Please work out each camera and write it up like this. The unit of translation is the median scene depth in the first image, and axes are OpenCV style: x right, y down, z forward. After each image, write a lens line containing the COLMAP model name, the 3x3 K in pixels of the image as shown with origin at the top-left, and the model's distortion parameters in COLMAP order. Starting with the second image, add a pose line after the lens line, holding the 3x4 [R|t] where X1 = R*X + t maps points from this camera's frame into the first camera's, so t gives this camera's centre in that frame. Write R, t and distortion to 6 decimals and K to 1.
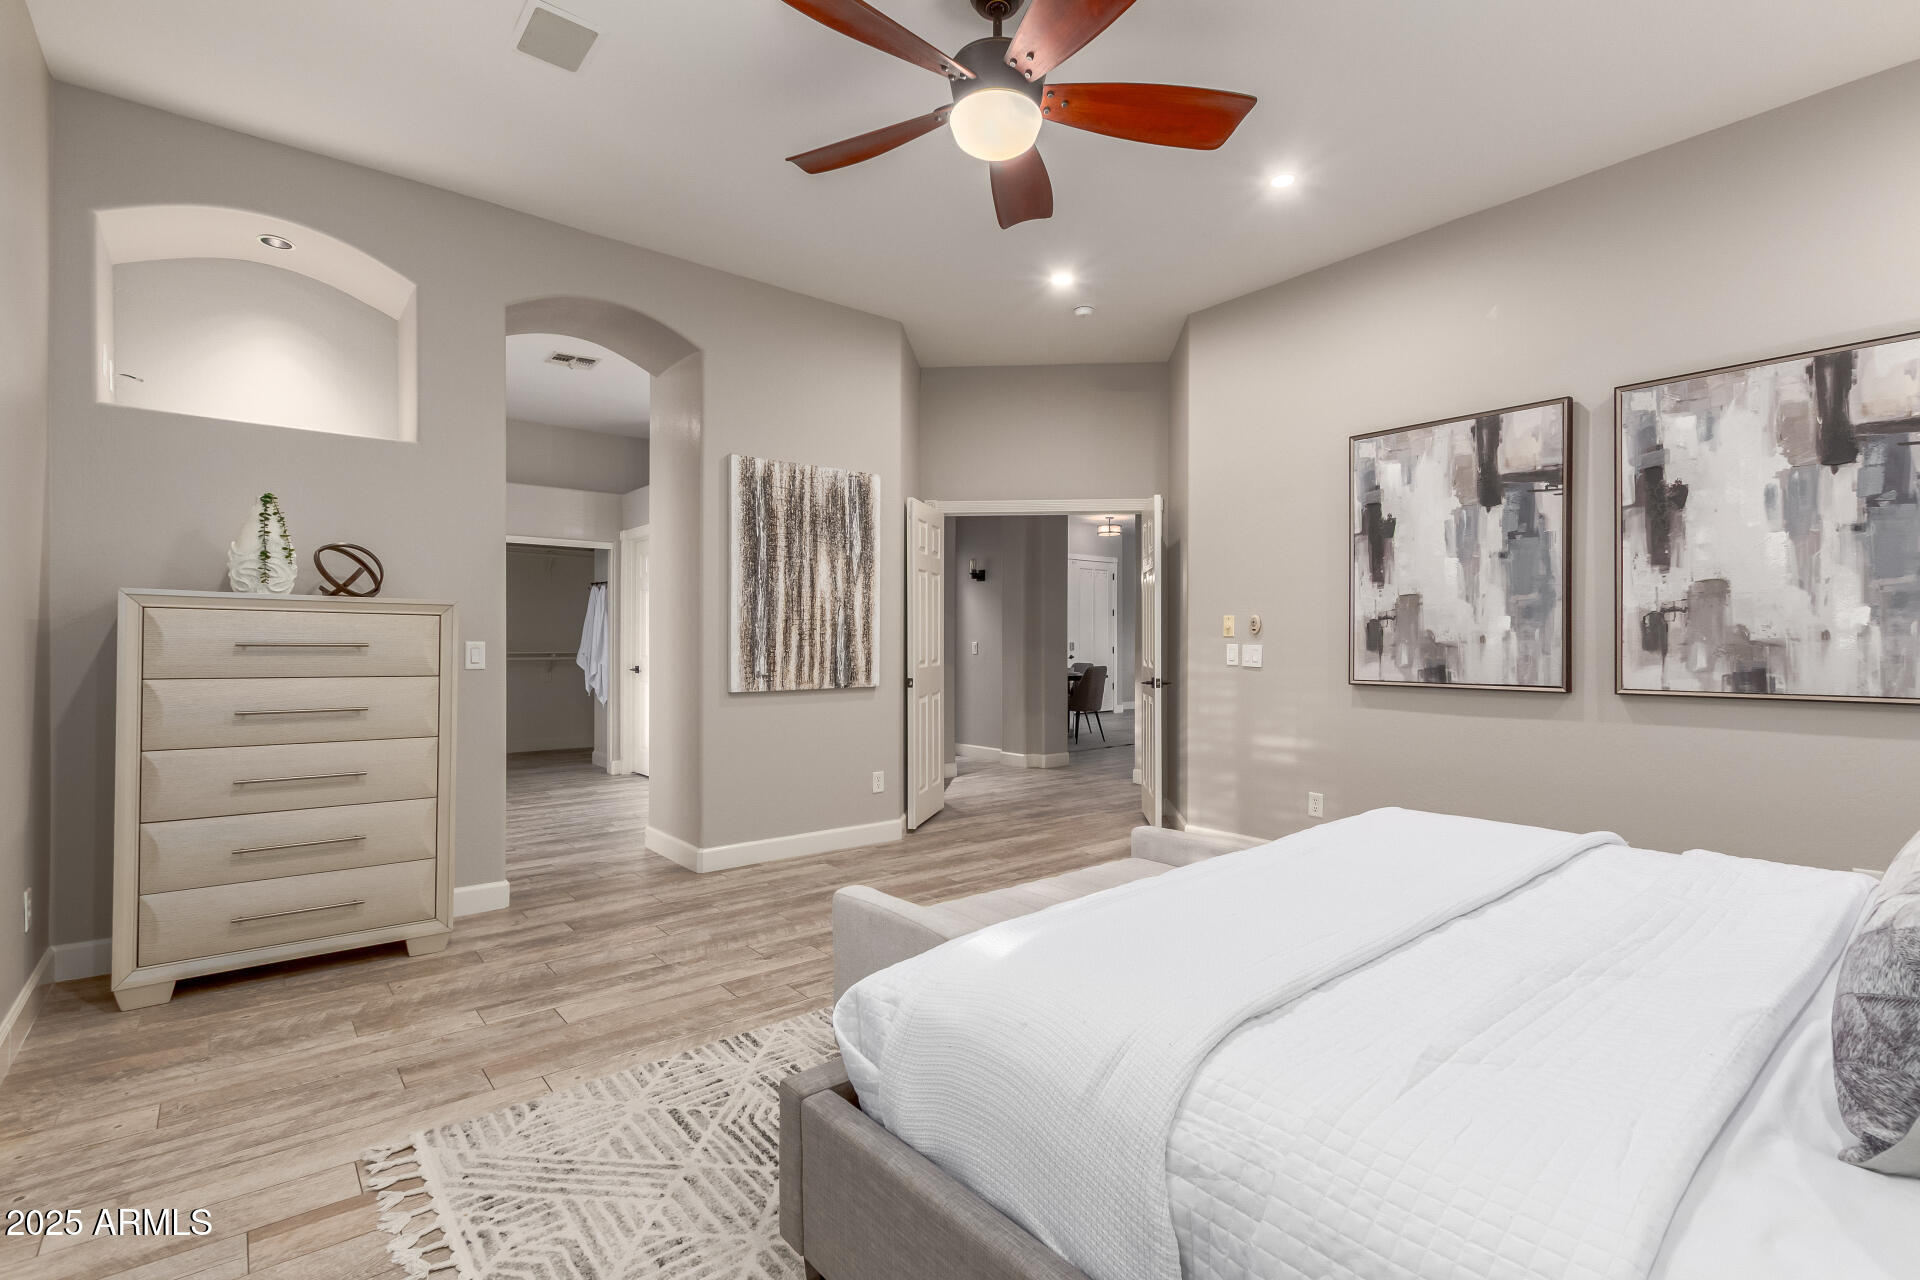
lens RADIAL K [[882.8, 0, 964.0], [0, 882.8, 642.8], [0, 0, 1]] dist [0.004030, -0.000200]
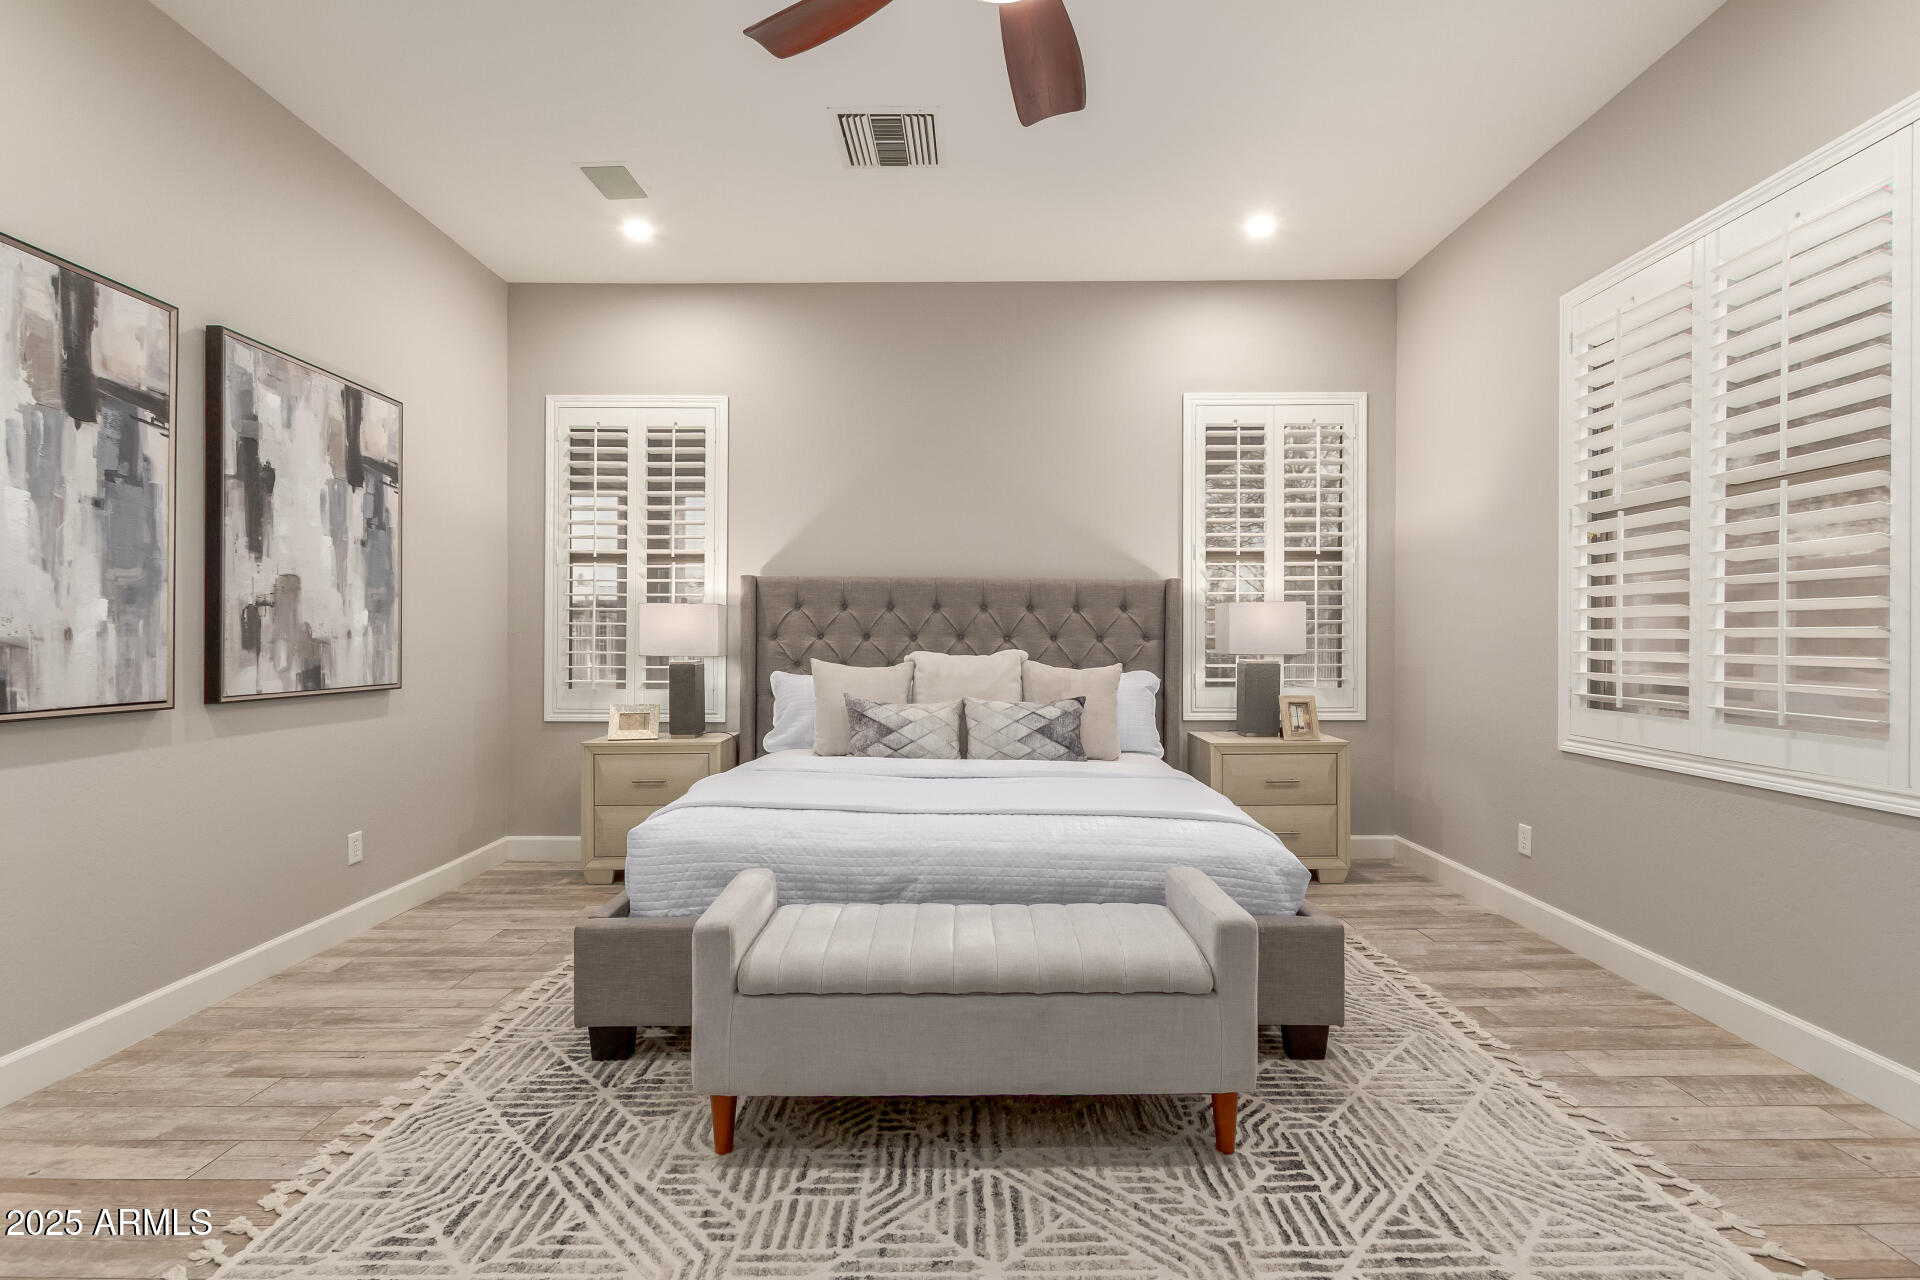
lens RADIAL K [[882.8, 0, 971.6], [0, 882.8, 637.2], [0, 0, 1]] dist [0.004030, -0.000200]
pose [[-0.775859, 0.002740, 0.630900, -0.316285], [-0.000631, 0.999987, -0.005118, 0.000679], [-0.630906, -0.004369, -0.775847, 1.217182]]
